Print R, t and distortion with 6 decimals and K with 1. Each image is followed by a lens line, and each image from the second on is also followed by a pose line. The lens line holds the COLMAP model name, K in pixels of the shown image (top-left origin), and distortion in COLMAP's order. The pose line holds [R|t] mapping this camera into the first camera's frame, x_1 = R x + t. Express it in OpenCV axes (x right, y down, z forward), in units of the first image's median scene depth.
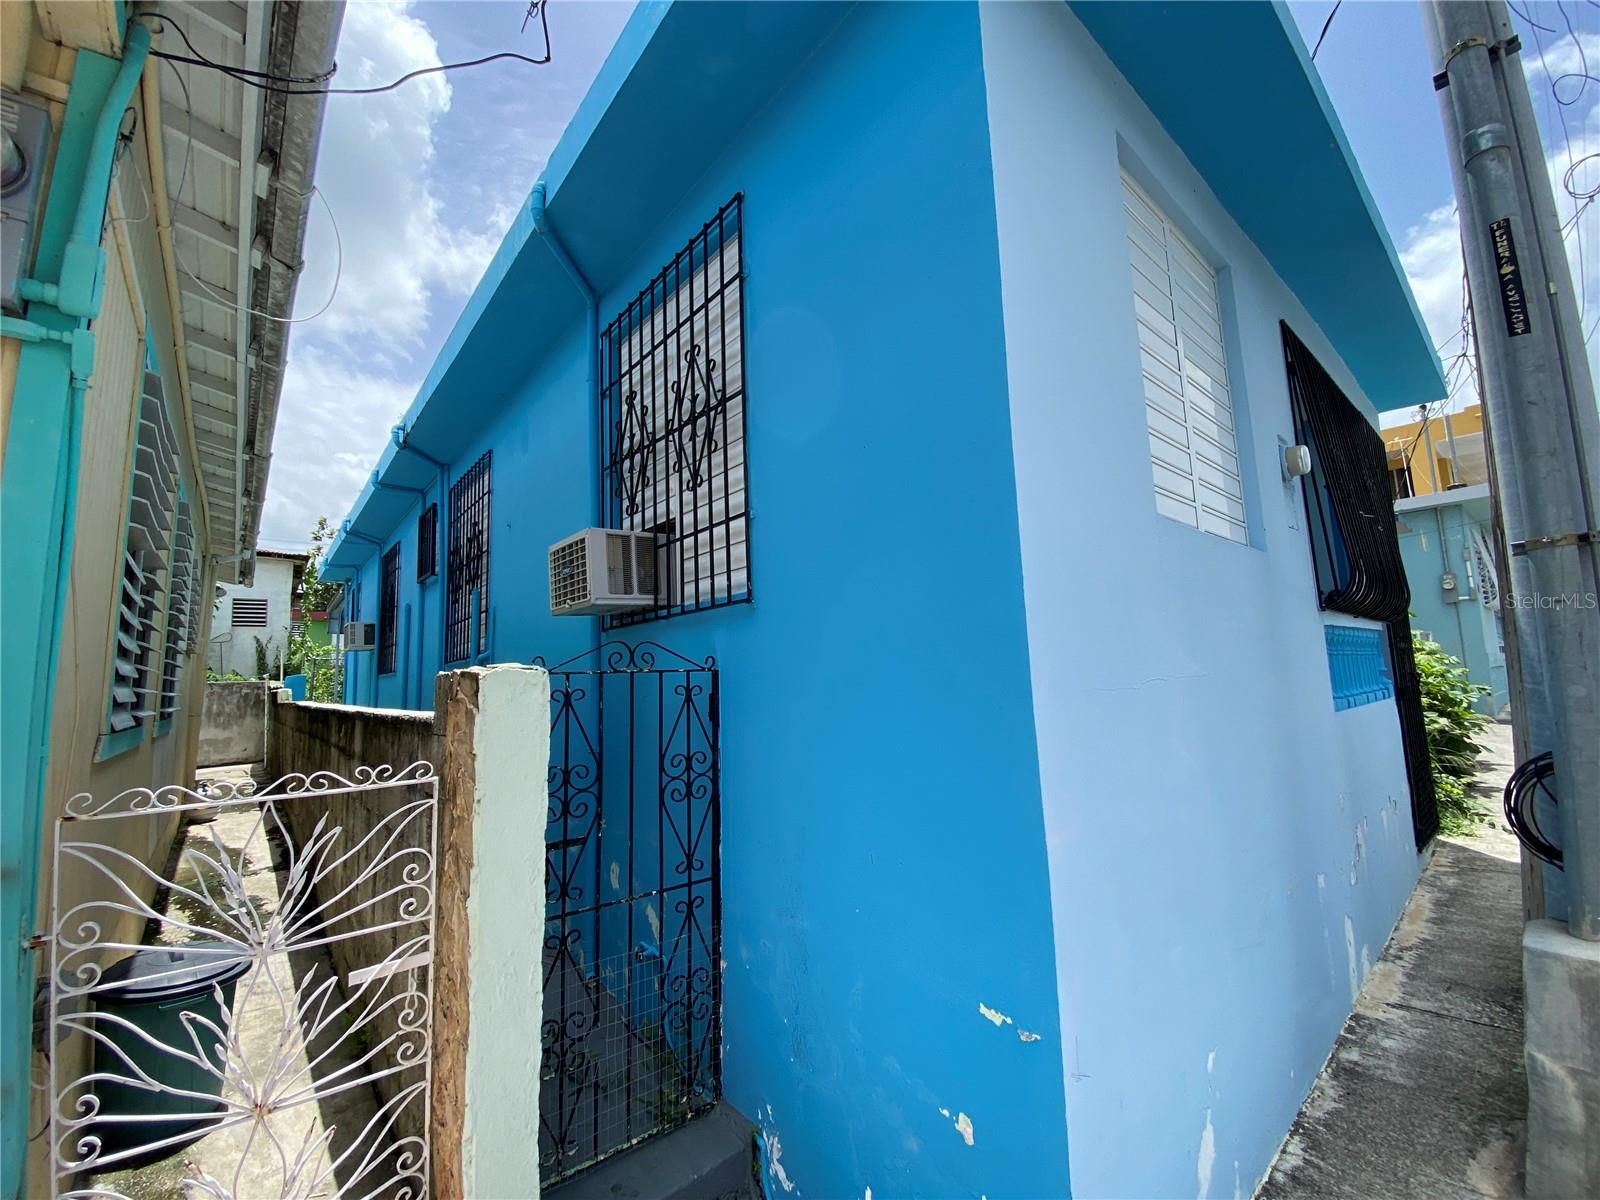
lens RADIAL K [[653.2, 0, 802.6], [0, 653.2, 603.8], [0, 0, 1]] dist [0.038708, -0.029410]
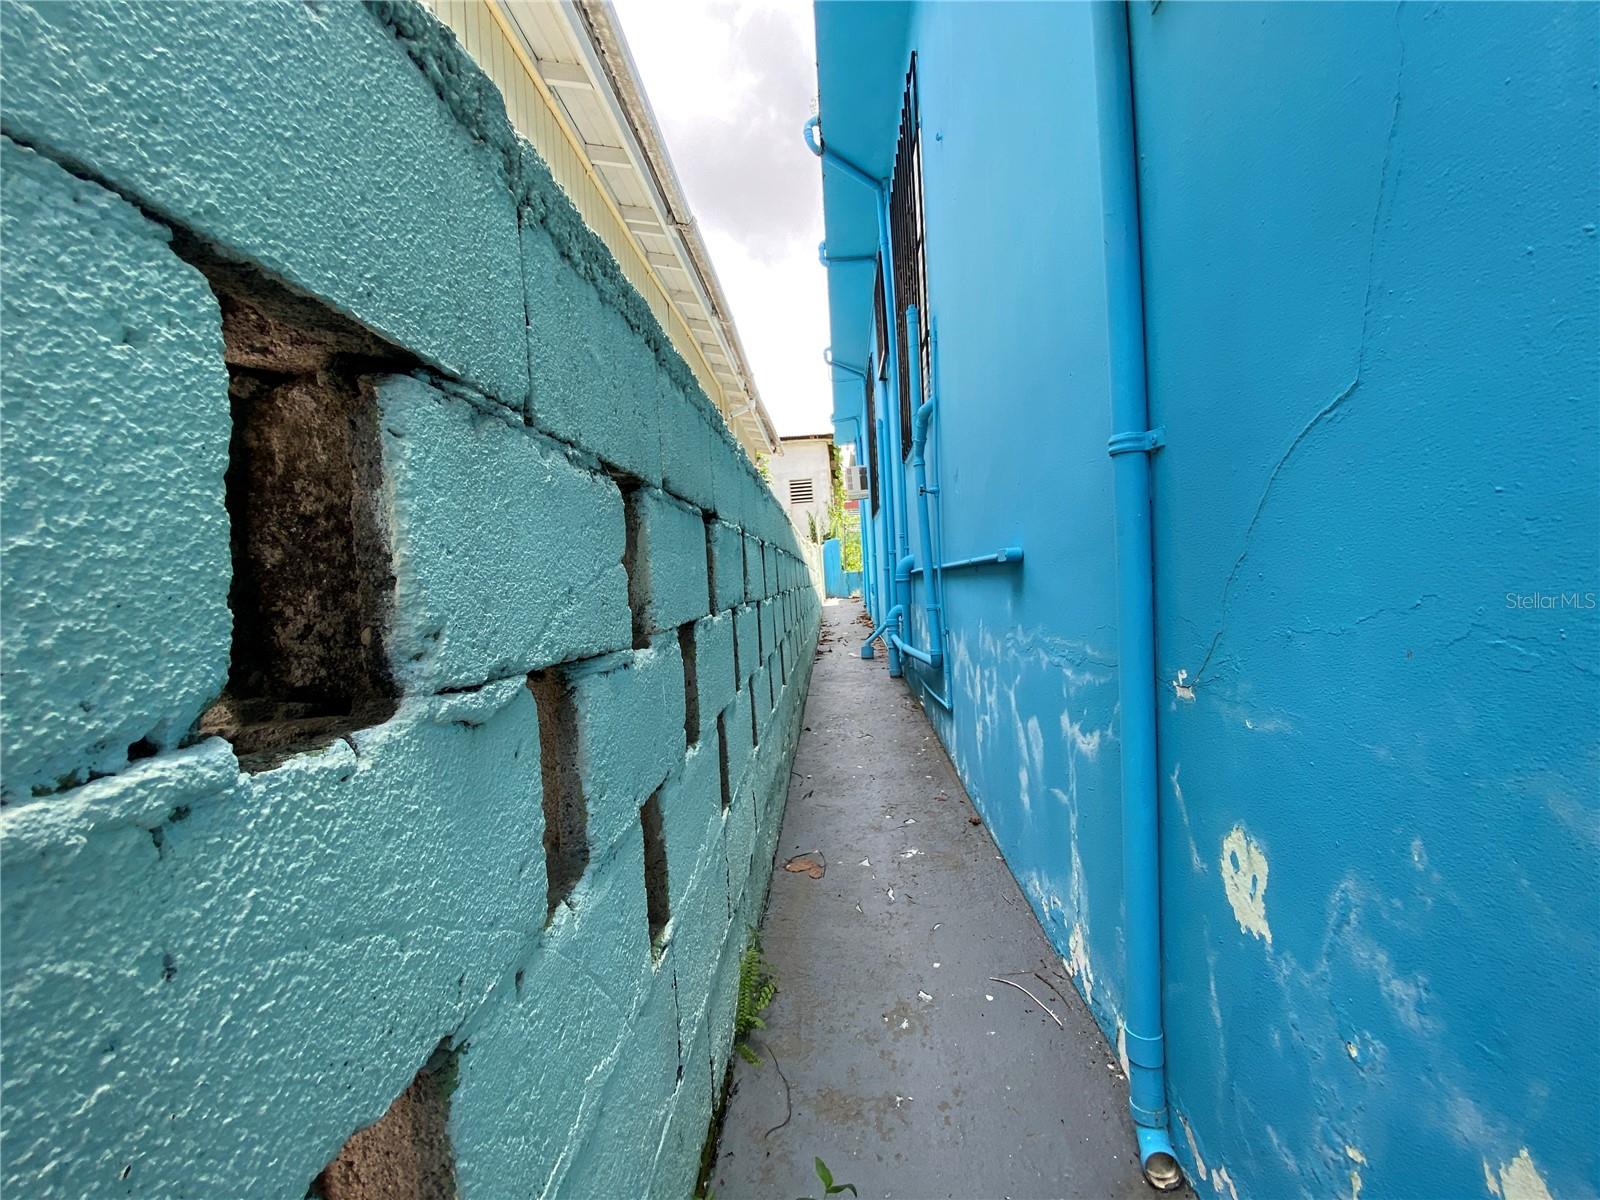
lens RADIAL K [[647.8, 0, 804.6], [0, 647.8, 600.3], [0, 0, 1]] dist [0.001283, -0.008021]
pose [[0.730740, 0.012181, -0.682547, -0.241800], [0.107752, 0.985249, 0.132943, 0.254358], [0.674098, -0.170692, 0.718649, 0.726392]]
